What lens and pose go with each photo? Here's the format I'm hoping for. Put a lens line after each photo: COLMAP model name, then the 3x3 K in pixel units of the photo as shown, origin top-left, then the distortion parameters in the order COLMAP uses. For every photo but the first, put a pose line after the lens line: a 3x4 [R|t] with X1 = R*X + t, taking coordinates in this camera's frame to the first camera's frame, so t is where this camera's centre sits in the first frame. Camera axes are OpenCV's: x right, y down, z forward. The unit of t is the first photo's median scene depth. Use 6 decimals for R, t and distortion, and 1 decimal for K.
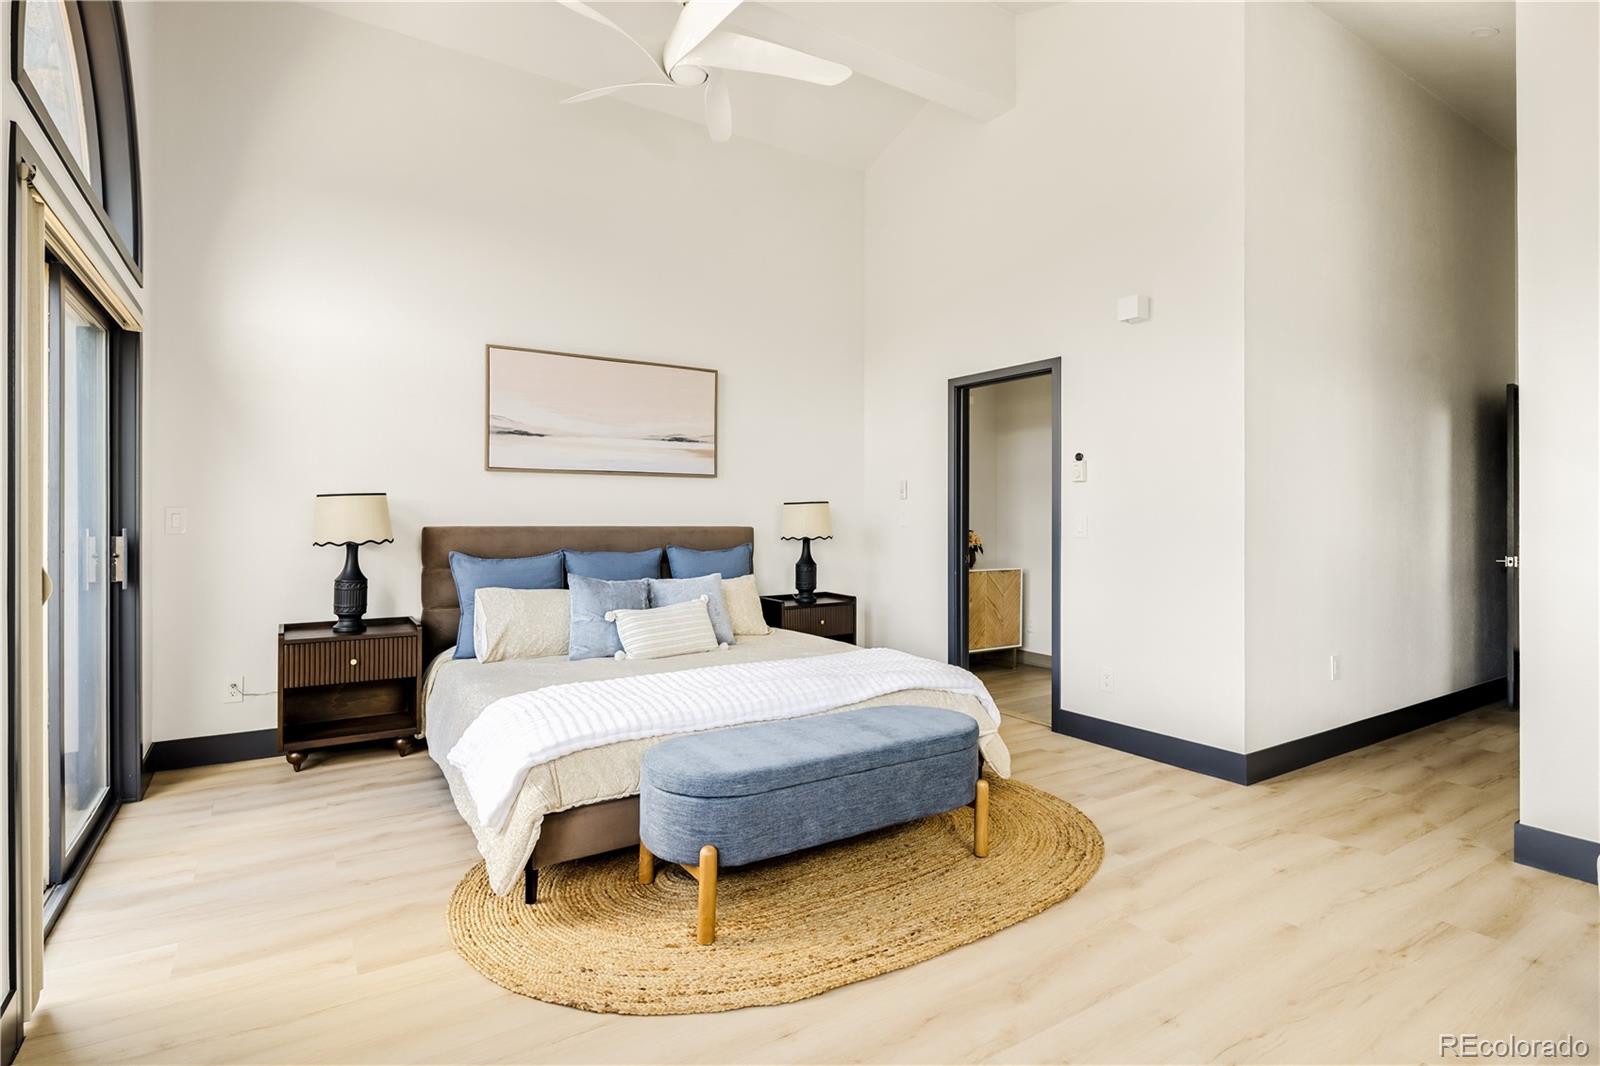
lens RADIAL K [[774.9, 0, 767.6], [0, 774.9, 515.1], [0, 0, 1]] dist [0.003625, -0.003974]
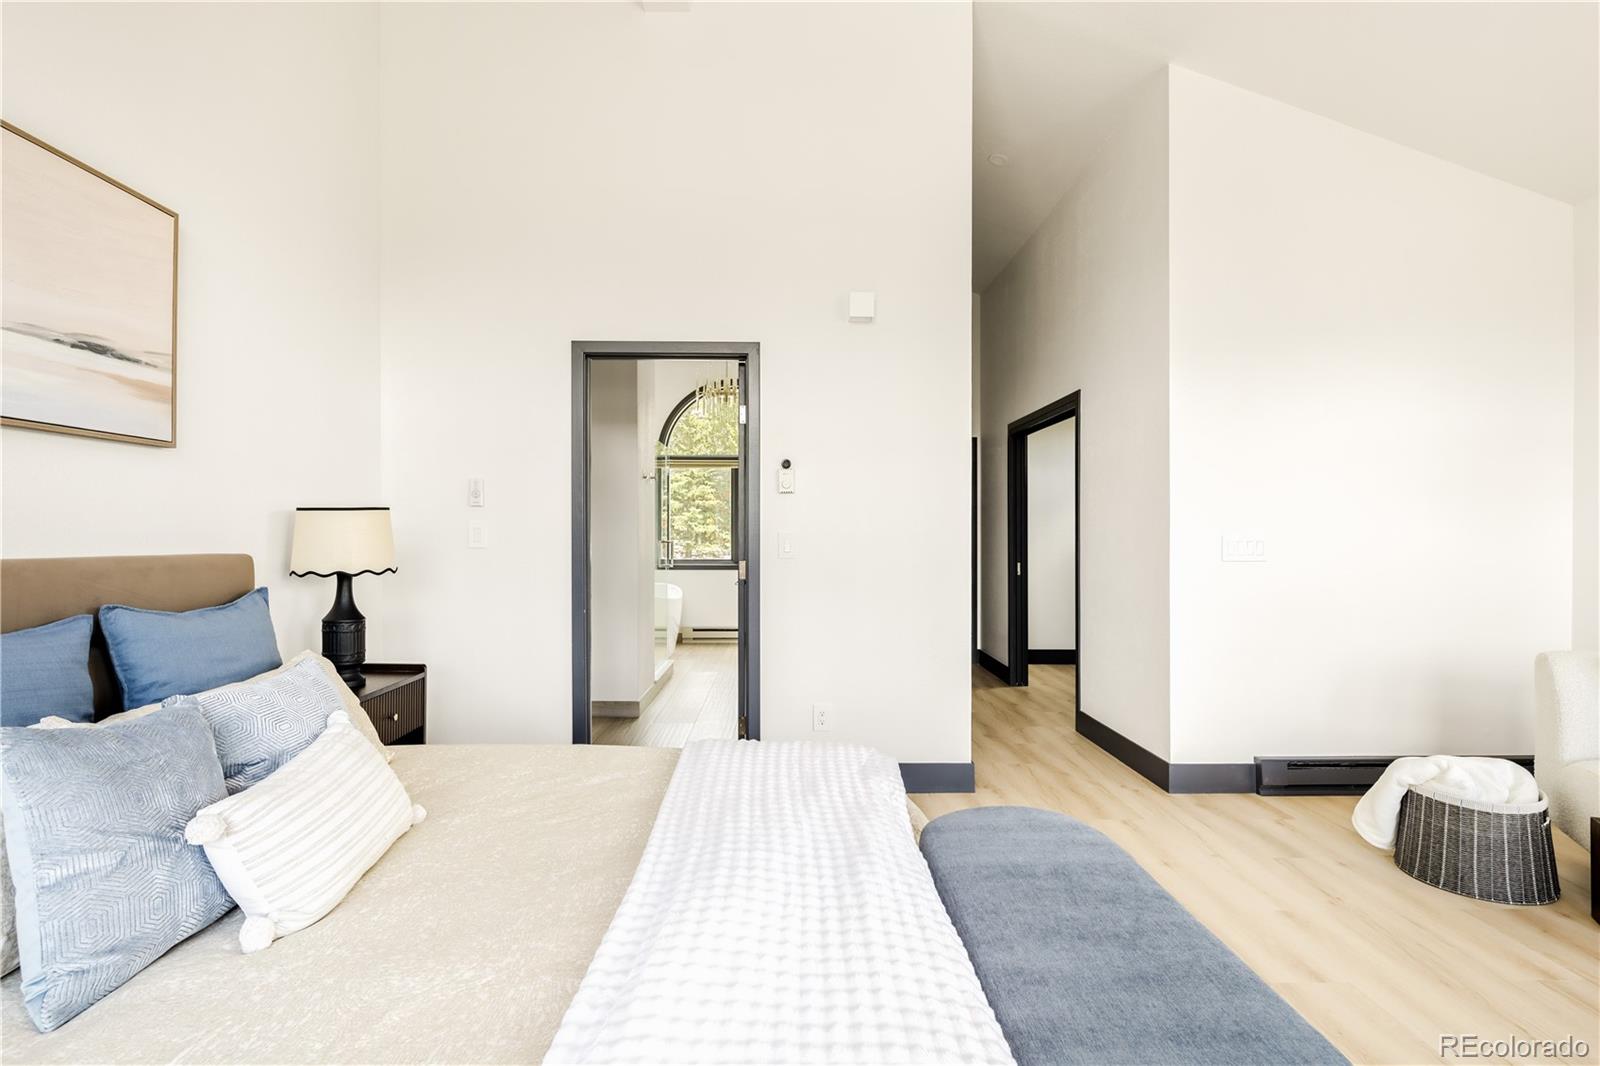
lens RADIAL K [[774.9, 0, 796.8], [0, 774.9, 531.1], [0, 0, 1]] dist [0.003625, -0.003974]
pose [[0.520875, 0.002924, 0.853628, -0.266116], [-0.001197, 0.999996, -0.002695, 0.001494], [-0.853632, 0.000382, 0.520876, 0.450256]]
